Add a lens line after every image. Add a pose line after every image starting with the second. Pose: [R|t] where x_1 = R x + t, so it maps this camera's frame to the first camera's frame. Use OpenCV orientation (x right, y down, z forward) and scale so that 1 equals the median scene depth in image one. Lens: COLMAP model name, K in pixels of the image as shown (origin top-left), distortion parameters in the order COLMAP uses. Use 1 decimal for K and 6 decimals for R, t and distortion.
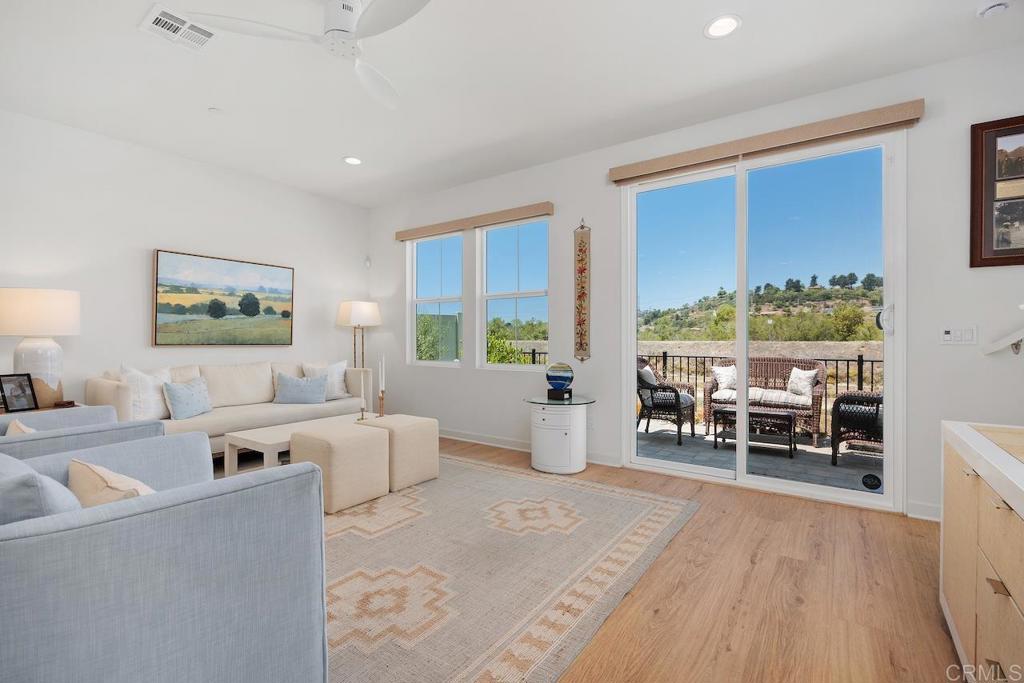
lens RADIAL K [[475.1, 0, 509.0], [0, 475.1, 339.2], [0, 0, 1]] dist [-0.001660, -0.000127]
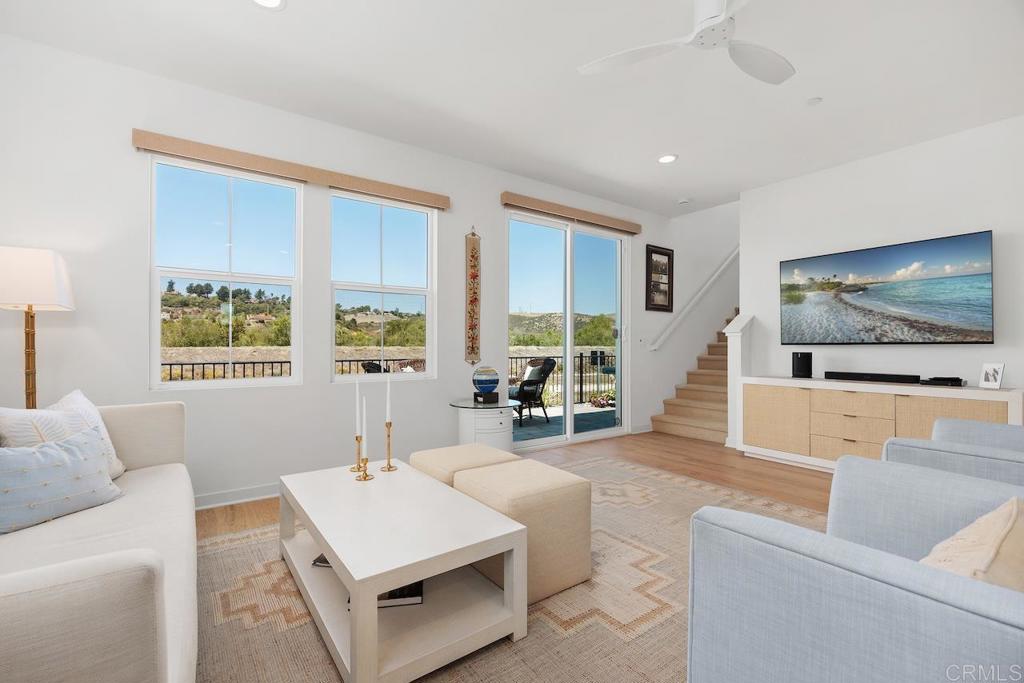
lens RADIAL K [[451.1, 0, 510.9], [0, 451.1, 344.7], [0, 0, 1]] dist [-0.002812, -0.000300]
pose [[0.302157, 0.000420, 0.953258, -0.751272], [0.000152, 1.000000, -0.000489, 0.003735], [-0.953258, 0.000293, 0.302157, 0.628500]]
